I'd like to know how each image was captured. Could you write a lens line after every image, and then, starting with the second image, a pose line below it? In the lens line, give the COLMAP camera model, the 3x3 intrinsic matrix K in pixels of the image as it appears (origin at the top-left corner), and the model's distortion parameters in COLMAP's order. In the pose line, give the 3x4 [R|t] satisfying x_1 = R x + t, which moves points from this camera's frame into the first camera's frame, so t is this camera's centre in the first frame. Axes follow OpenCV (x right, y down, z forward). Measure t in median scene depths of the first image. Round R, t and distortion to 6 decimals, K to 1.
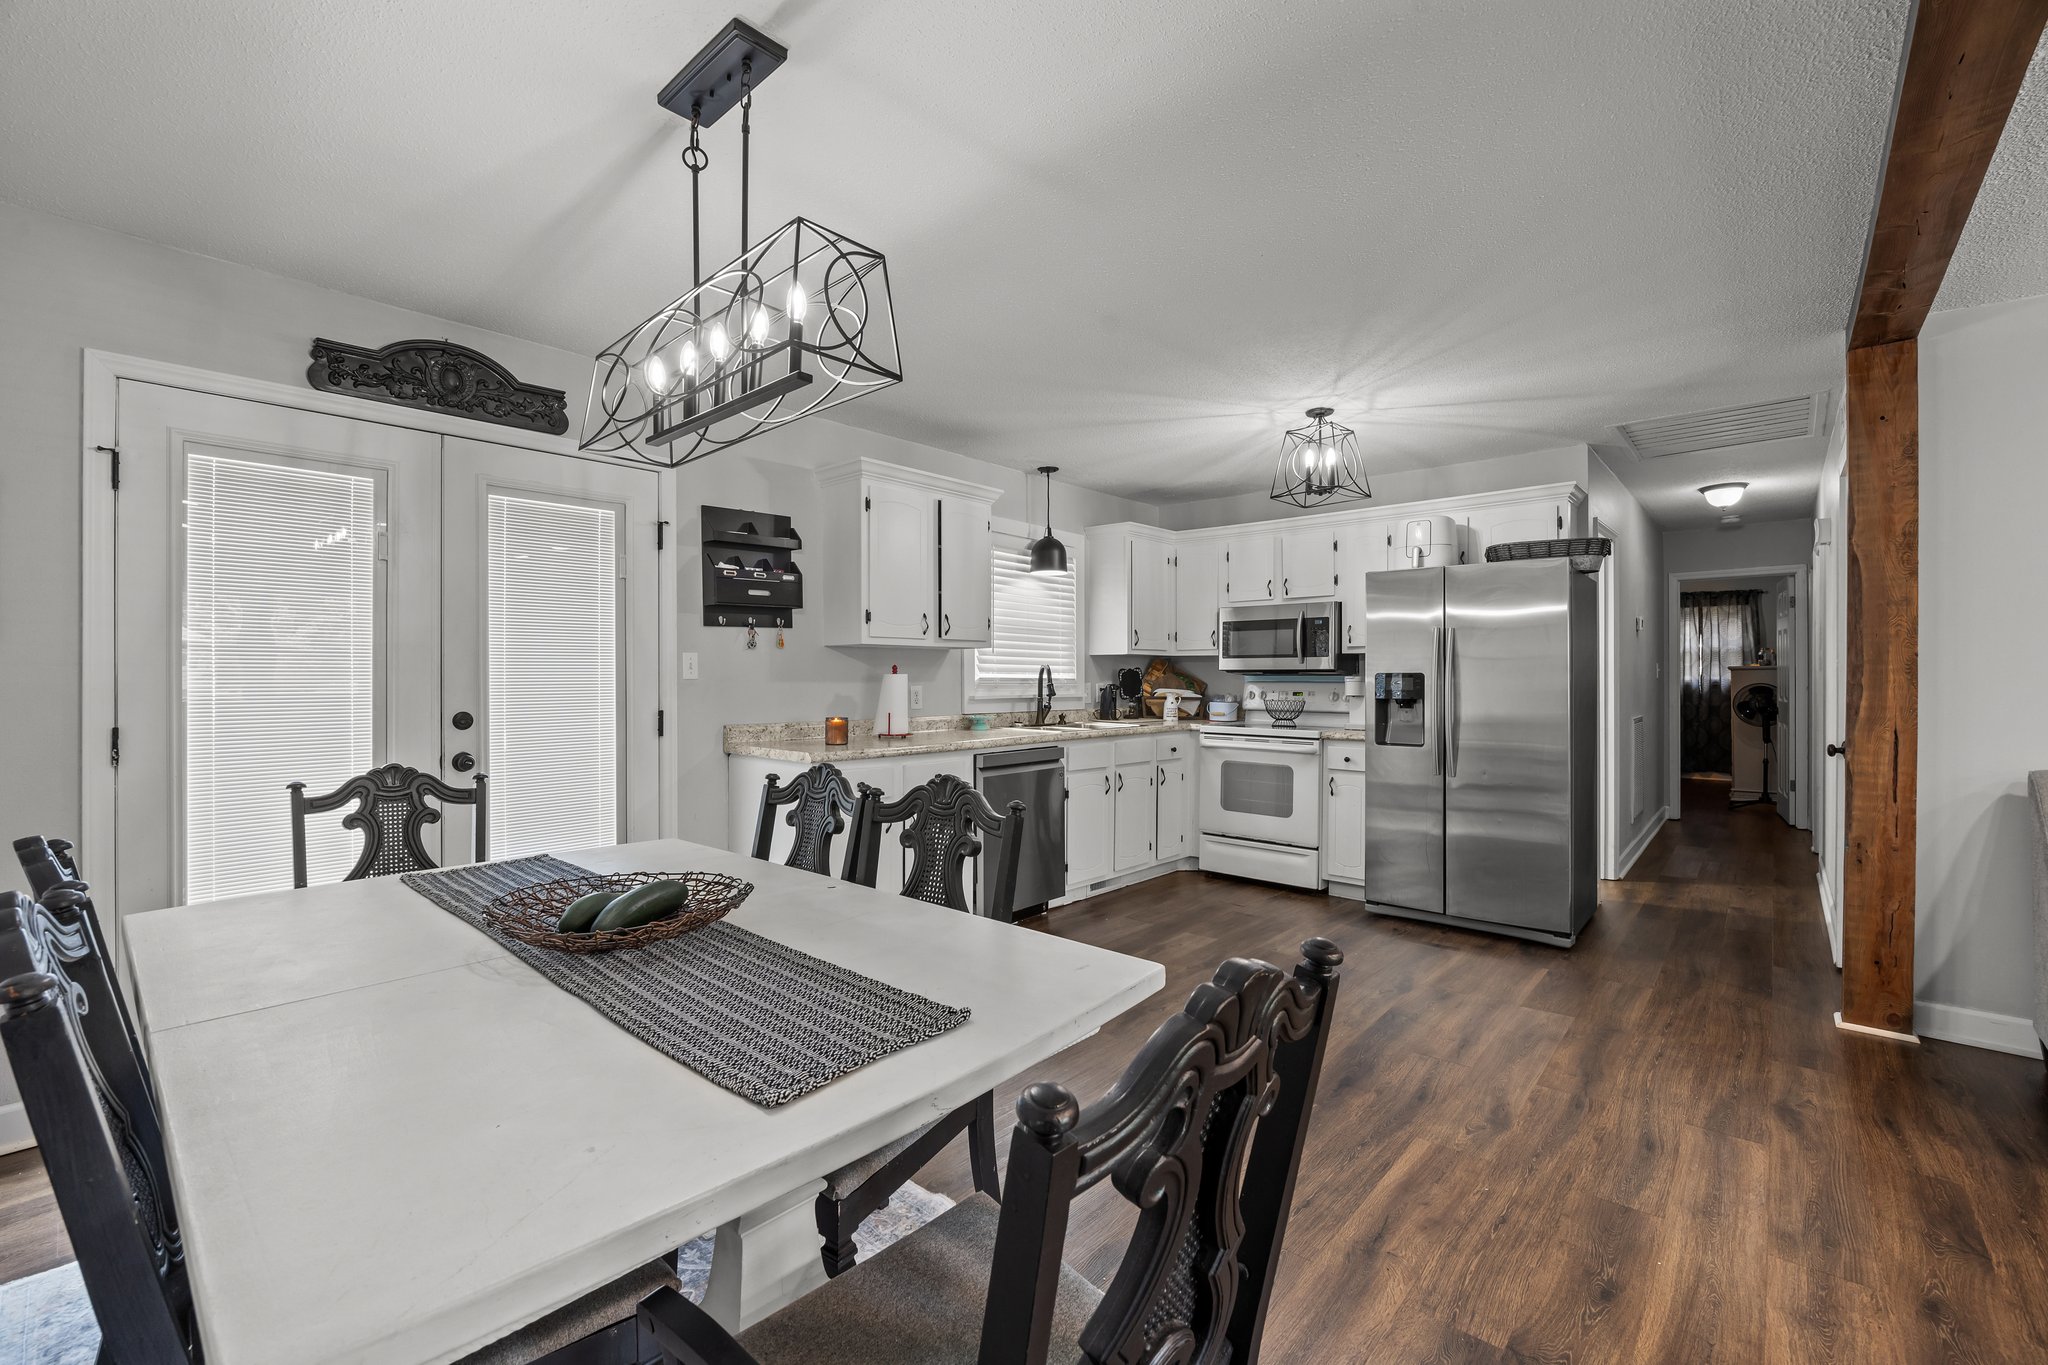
lens RADIAL K [[860.1, 0, 1019.9], [0, 860.1, 677.6], [0, 0, 1]] dist [-0.013795, 0.000511]
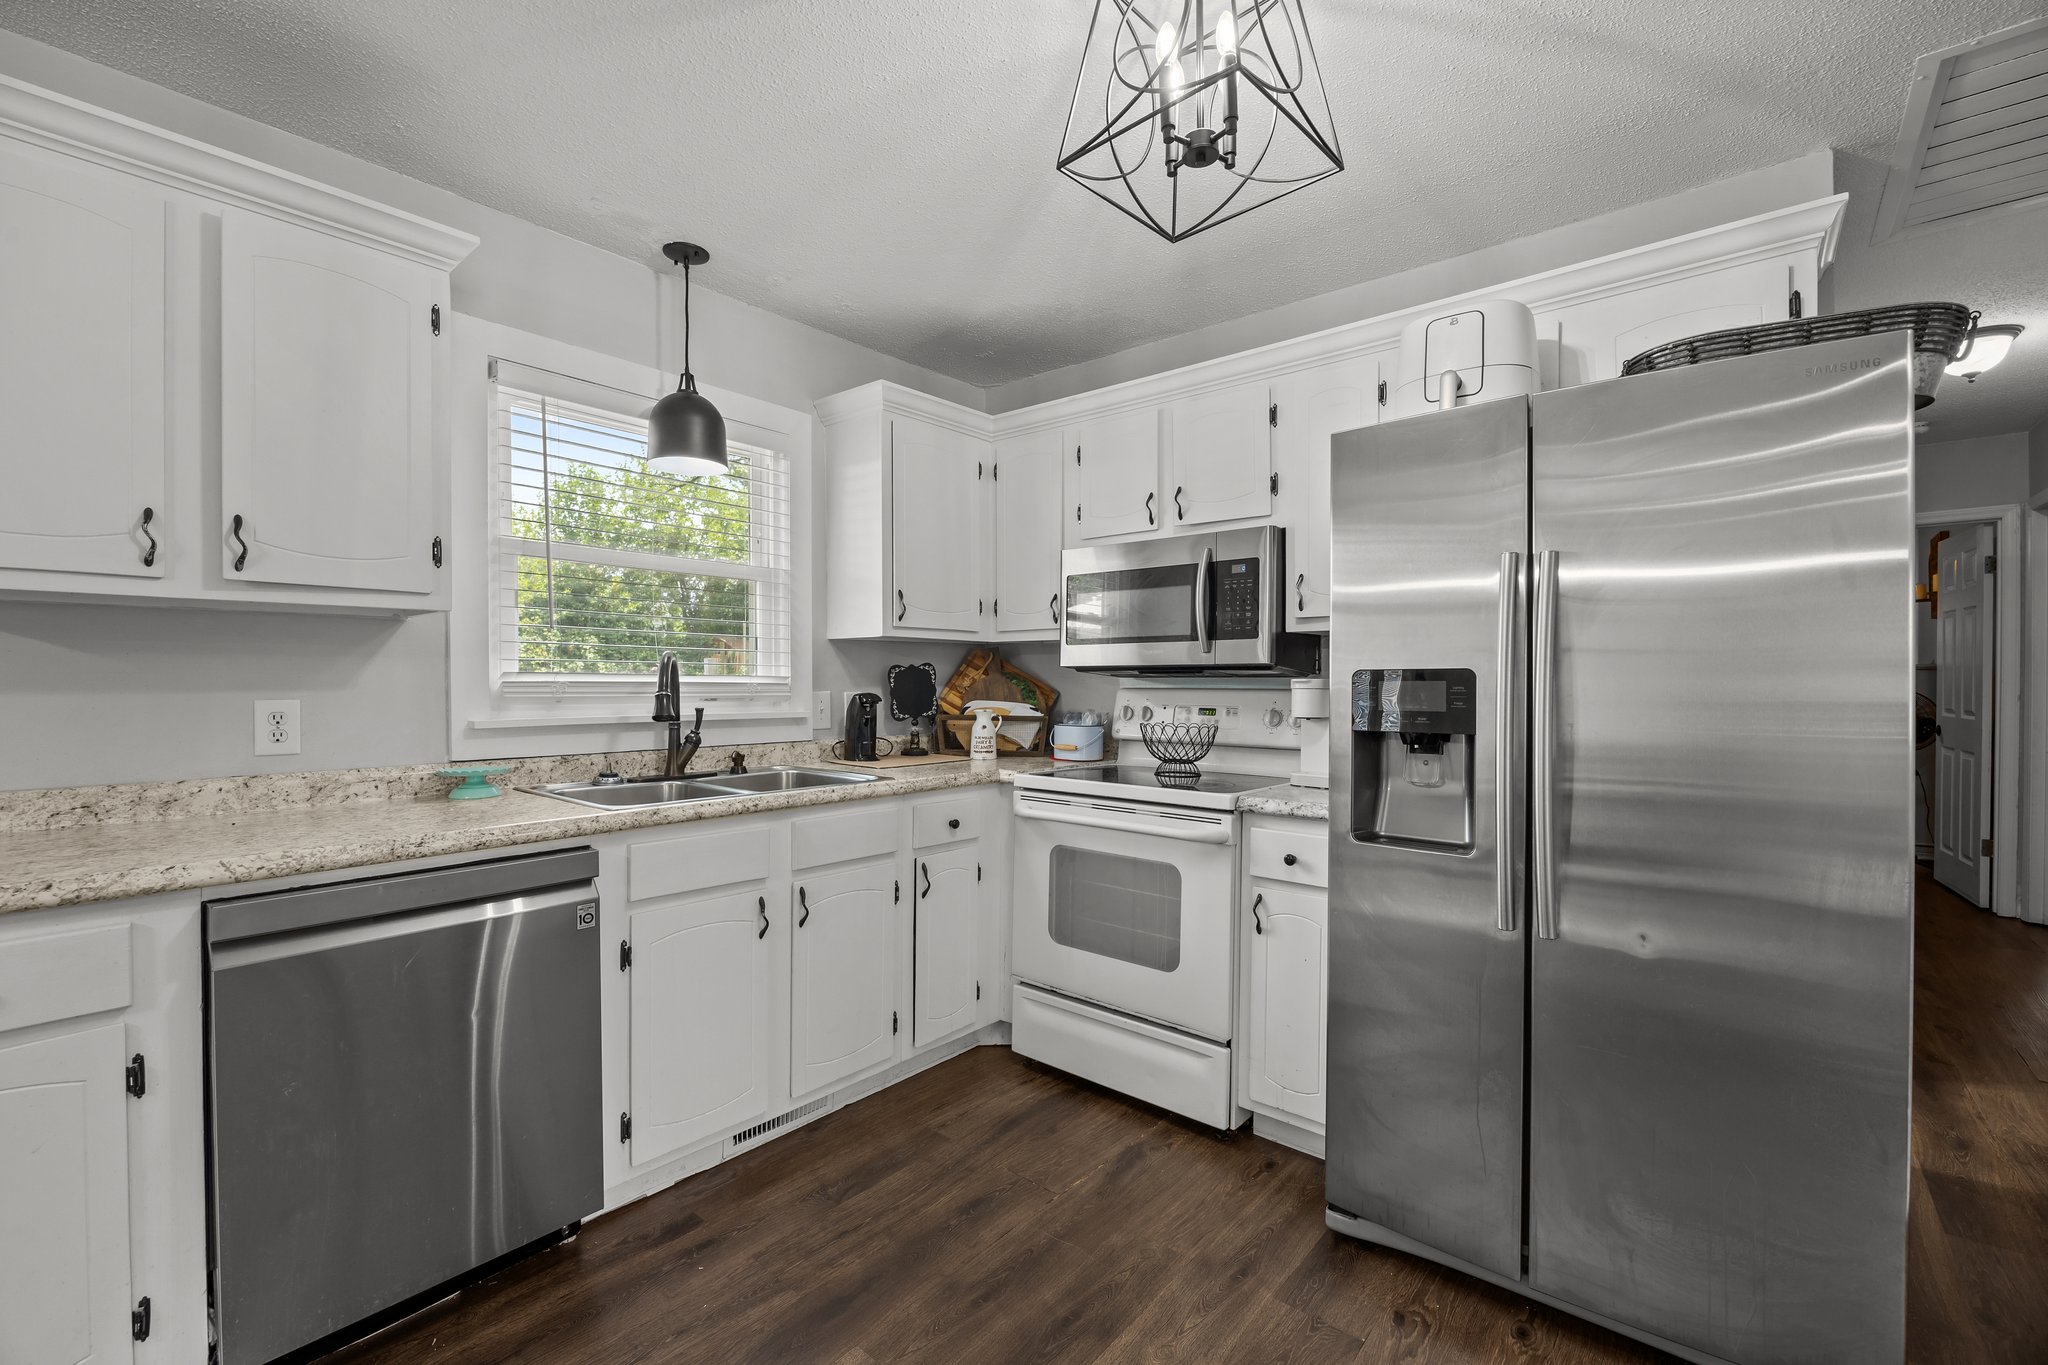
lens RADIAL K [[860.1, 0, 1020.3], [0, 860.1, 691.8], [0, 0, 1]] dist [-0.013795, 0.000511]
pose [[0.999669, -0.000538, 0.025732, 0.231913], [0.000240, 0.999933, 0.011615, 0.000728], [-0.025737, -0.011605, 0.999601, 0.562490]]
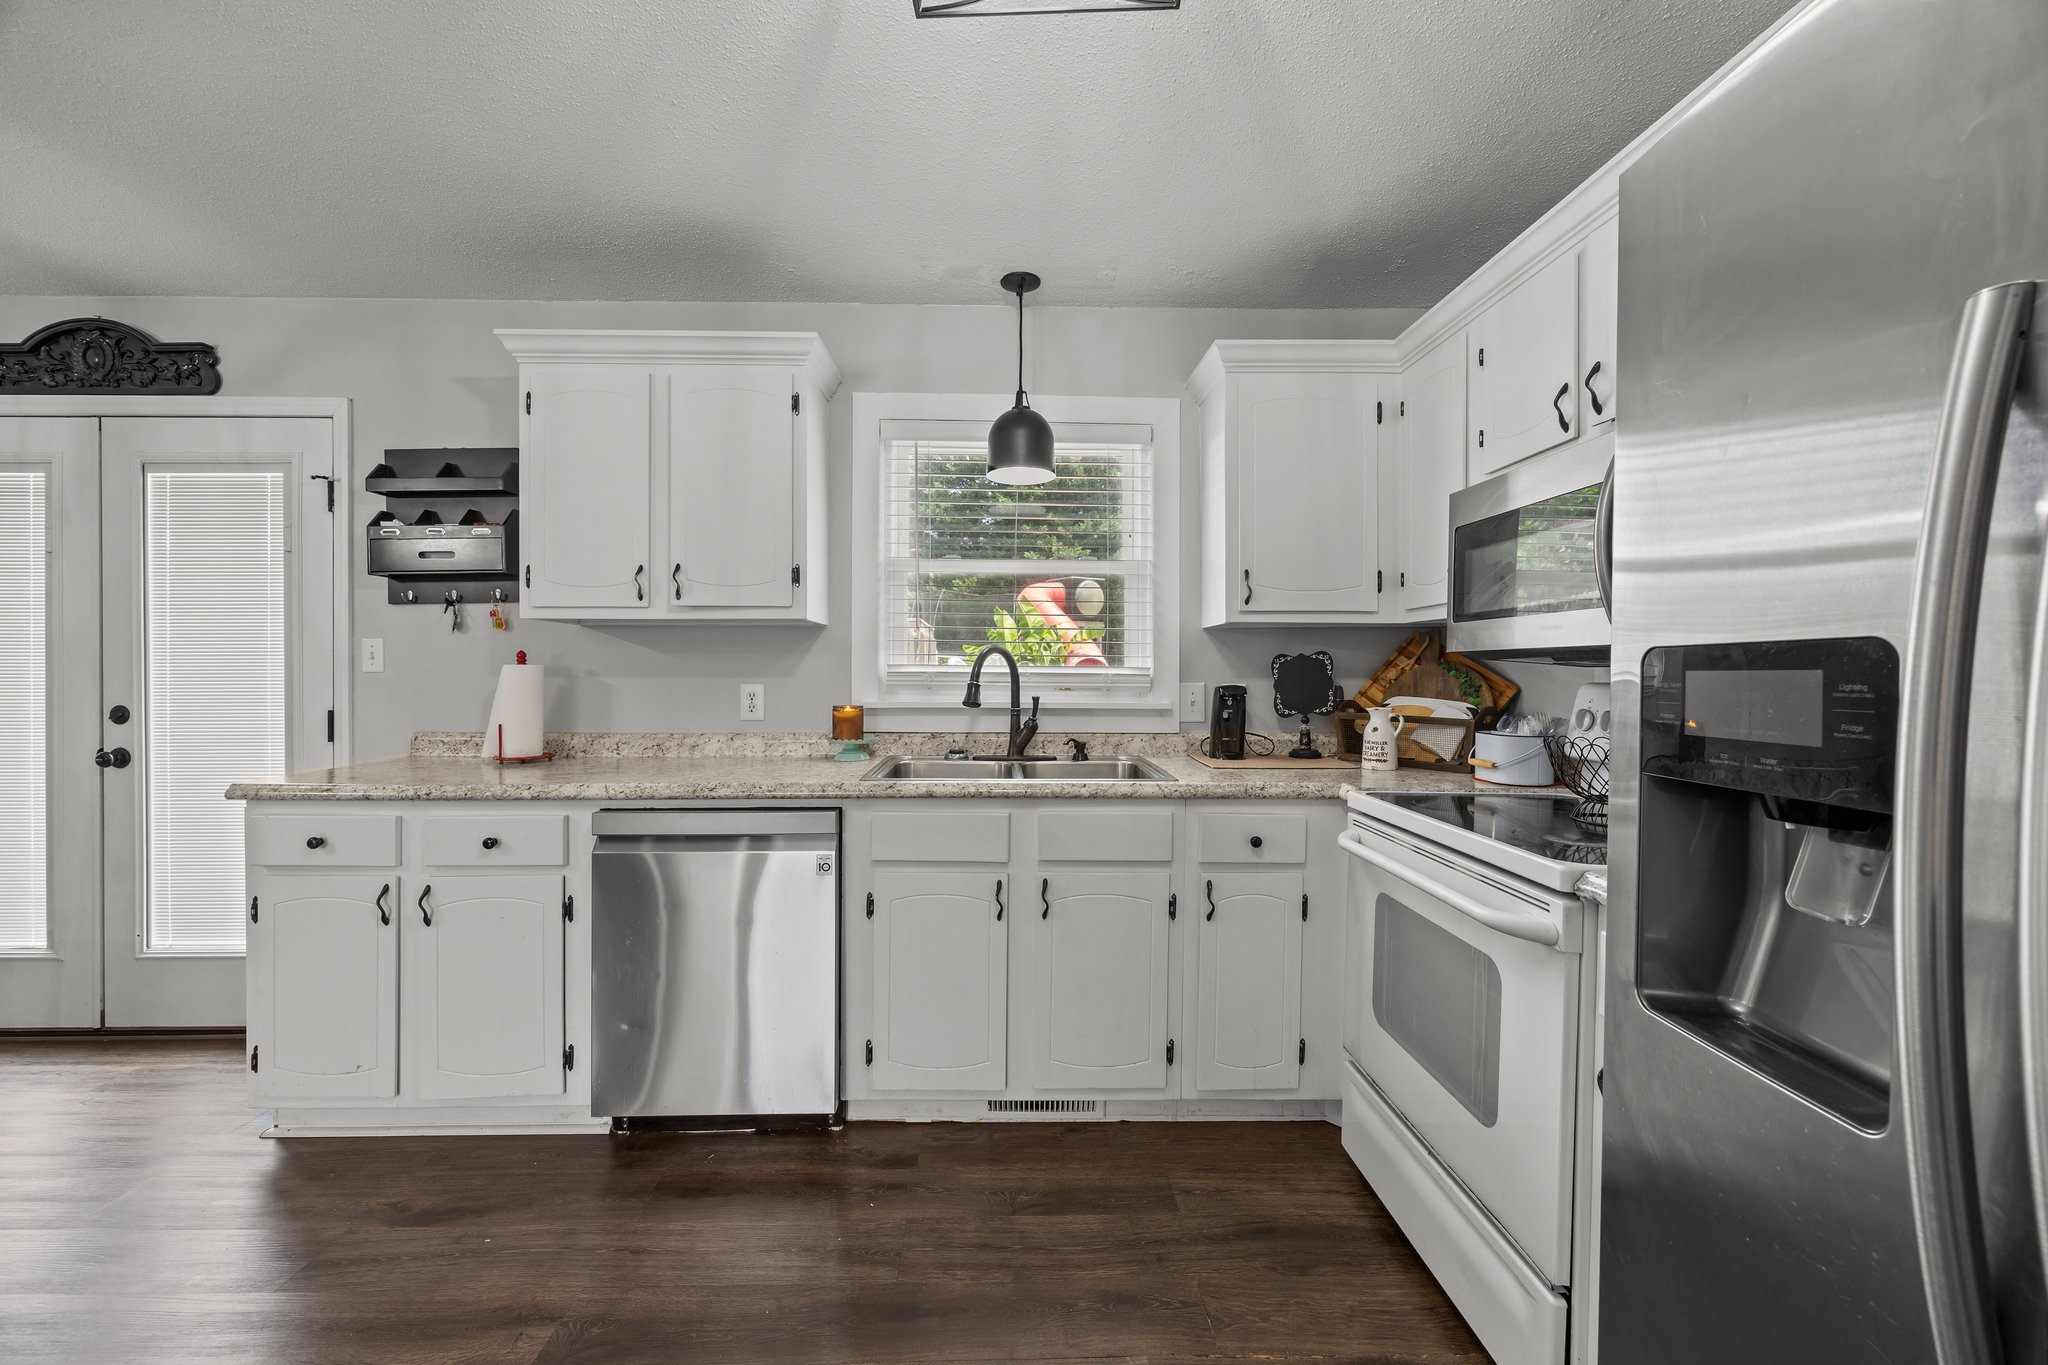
lens RADIAL K [[782.9, 0, 1021.7], [0, 782.9, 676.0], [0, 0, 1]] dist [-0.003694, -0.000178]
pose [[0.684166, 0.003959, -0.729315, 0.431472], [-0.002123, 0.999992, 0.003437, 0.001395], [0.729323, -0.000803, 0.684169, 0.738739]]
